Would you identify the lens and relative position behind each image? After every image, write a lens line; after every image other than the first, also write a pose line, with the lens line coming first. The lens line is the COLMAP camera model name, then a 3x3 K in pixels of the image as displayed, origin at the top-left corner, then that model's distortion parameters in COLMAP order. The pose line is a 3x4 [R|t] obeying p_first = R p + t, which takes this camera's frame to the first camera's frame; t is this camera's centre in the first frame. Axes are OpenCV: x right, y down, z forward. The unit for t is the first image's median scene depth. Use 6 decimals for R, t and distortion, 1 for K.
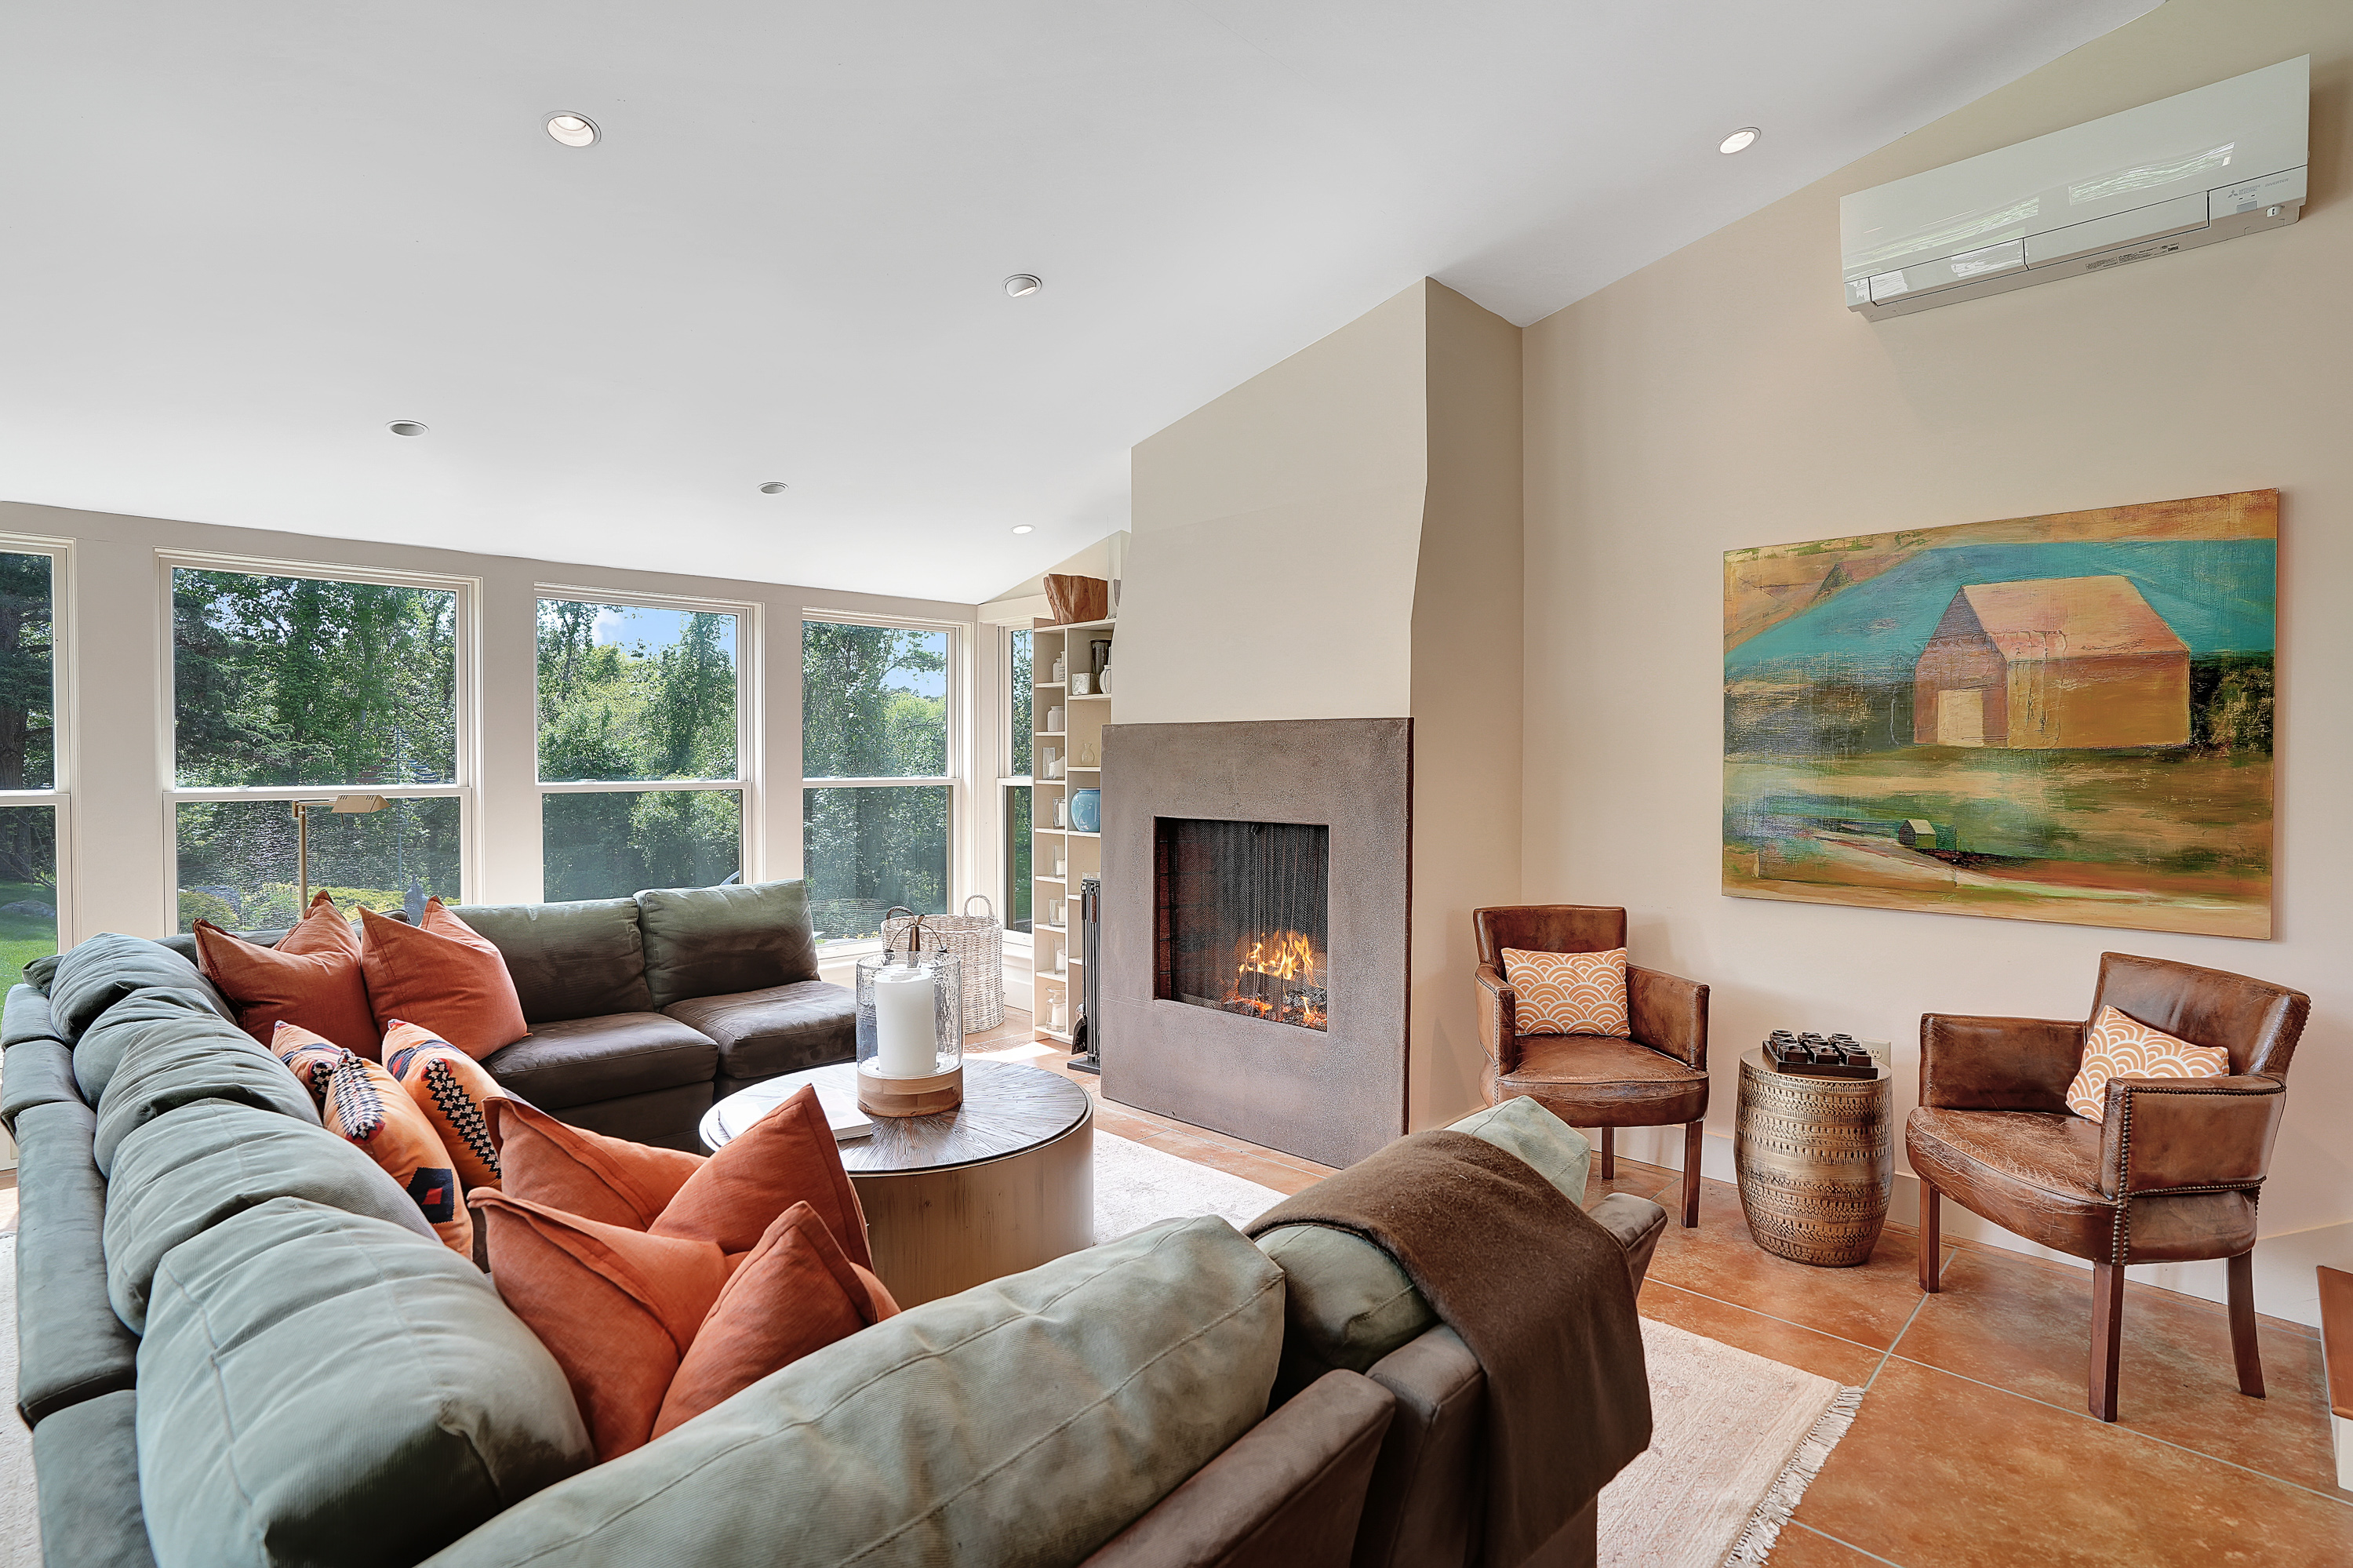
lens RADIAL K [[1175.0, 0, 1176.5], [0, 1175.0, 784.0], [0, 0, 1]] dist [-0.000226, 0.000046]
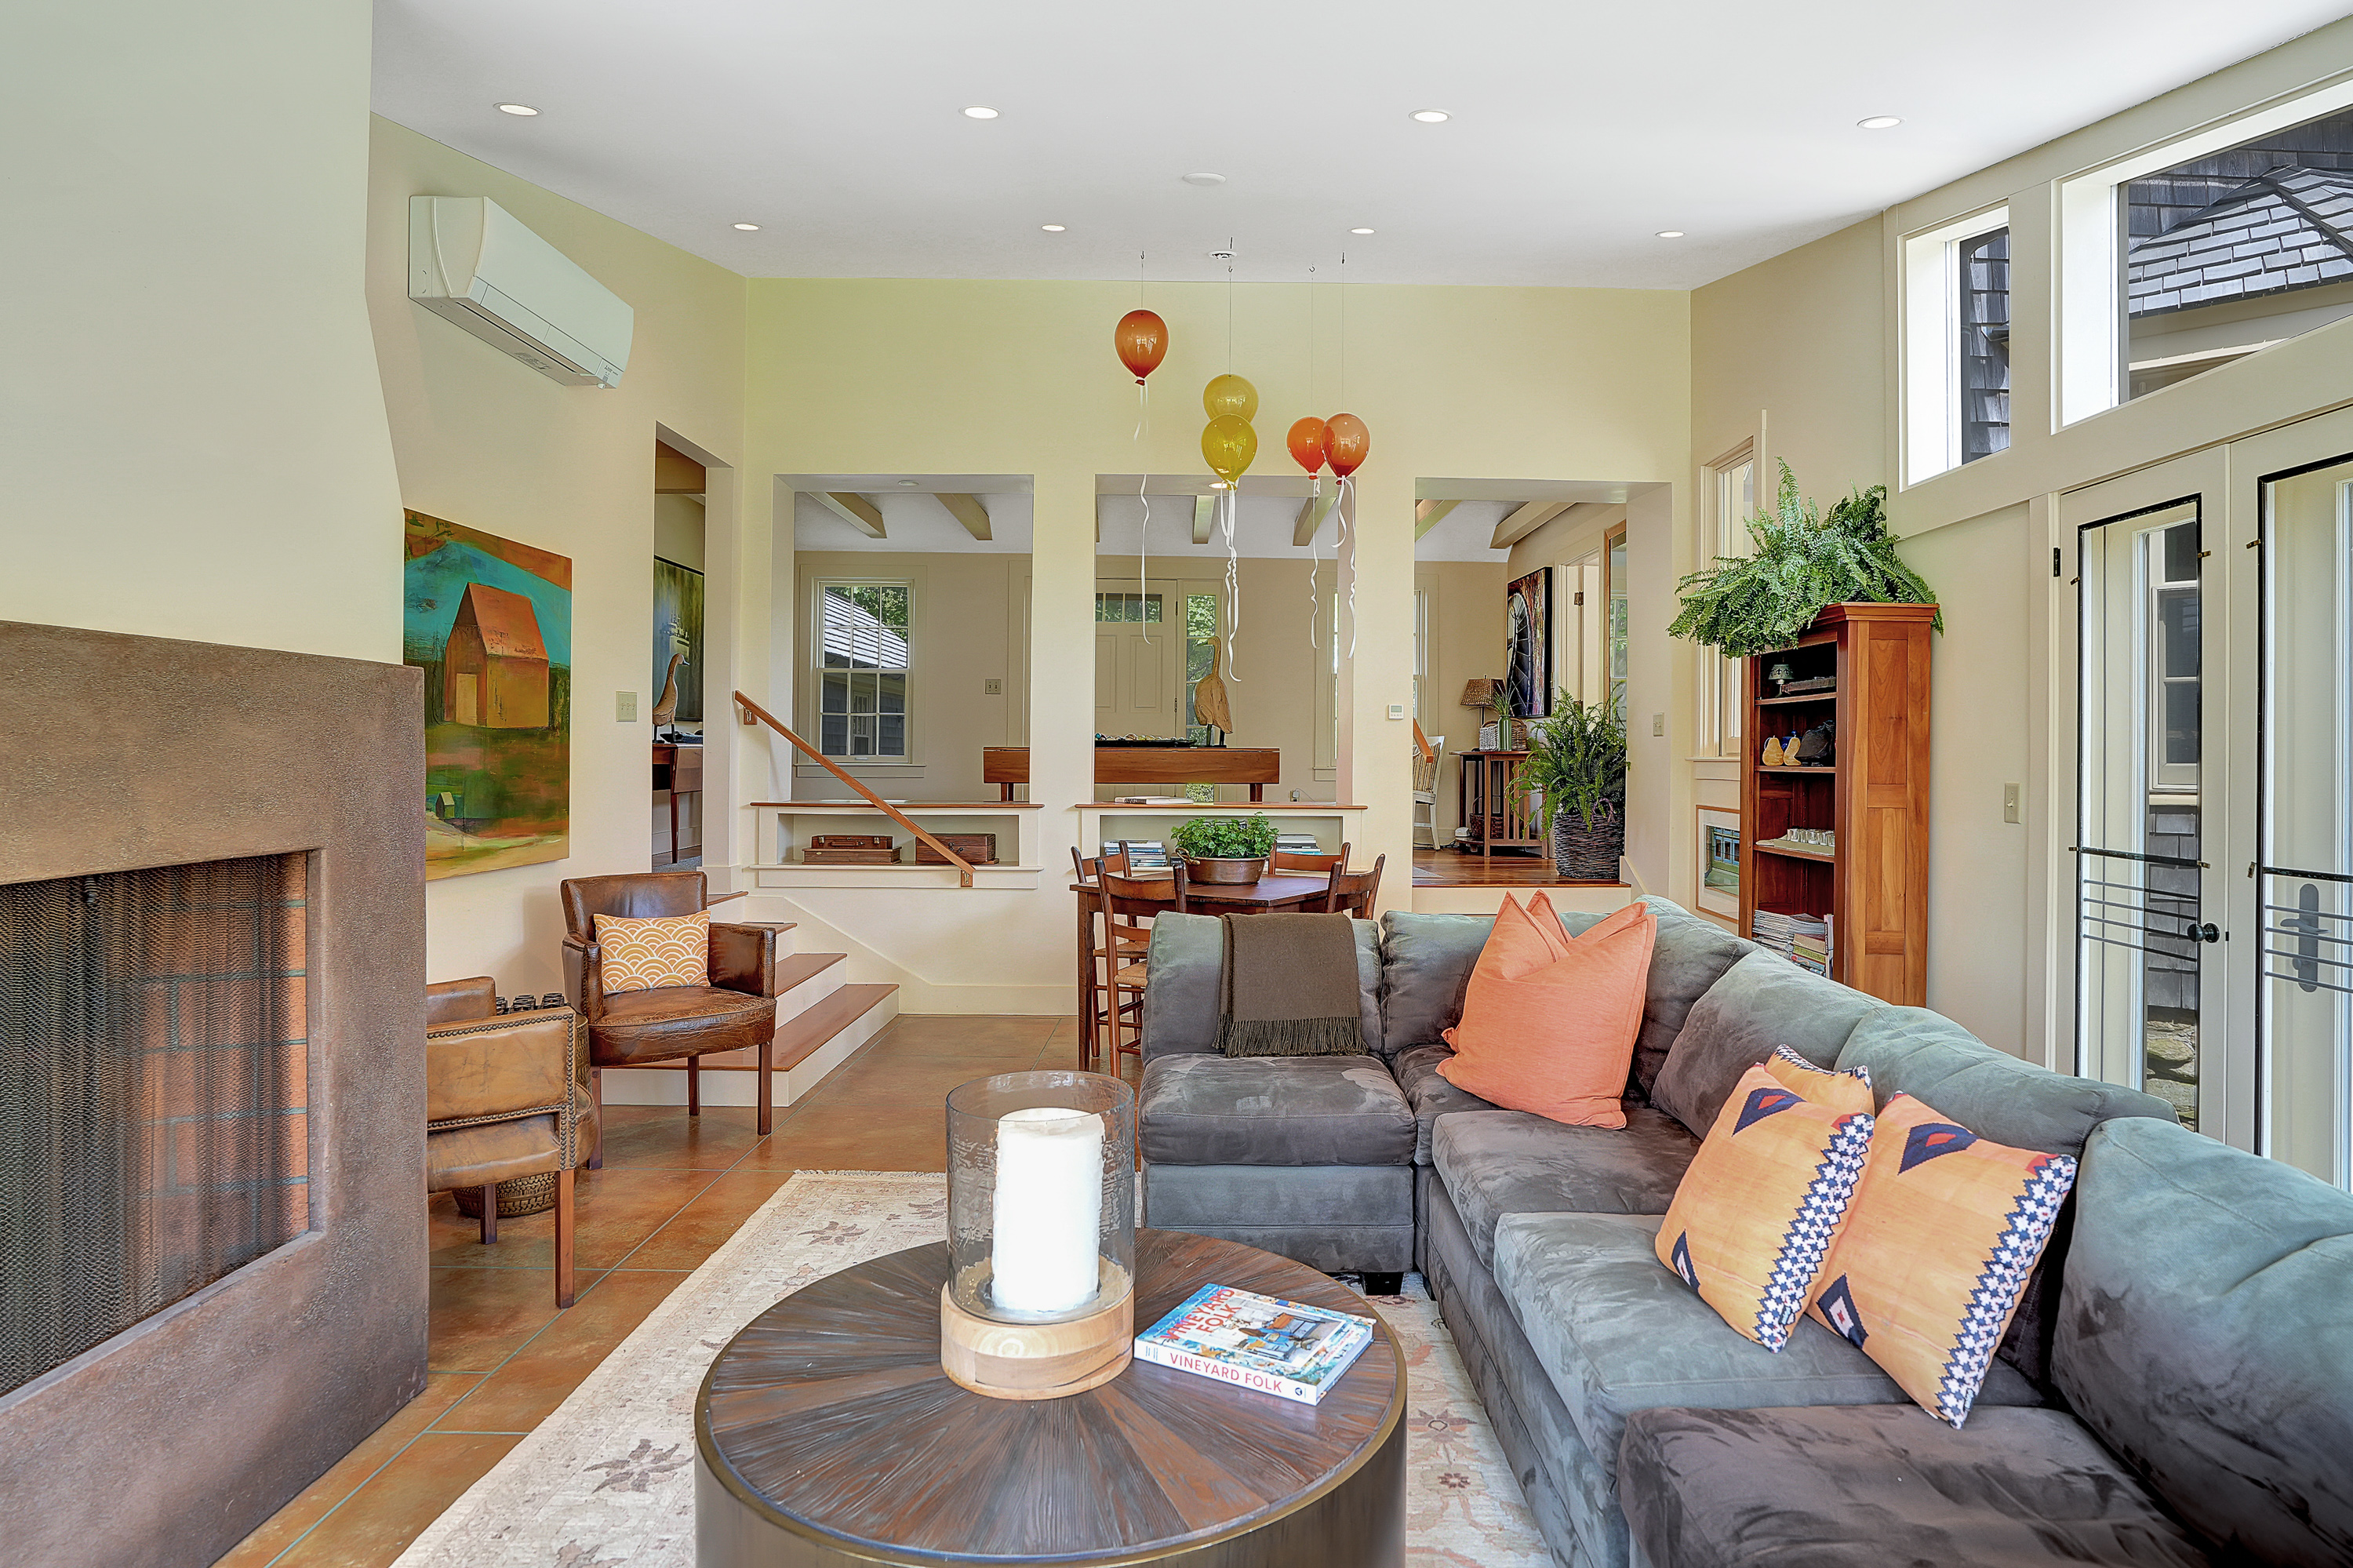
lens RADIAL K [[1189.7, 0, 1174.8], [0, 1189.7, 741.5], [0, 0, 1]] dist [-0.000192, -0.000011]
pose [[-0.637534, 0.000452, 0.770422, -0.637228], [0.011822, 0.999888, 0.009196, -0.018276], [-0.770331, 0.014970, -0.637468, 1.200060]]
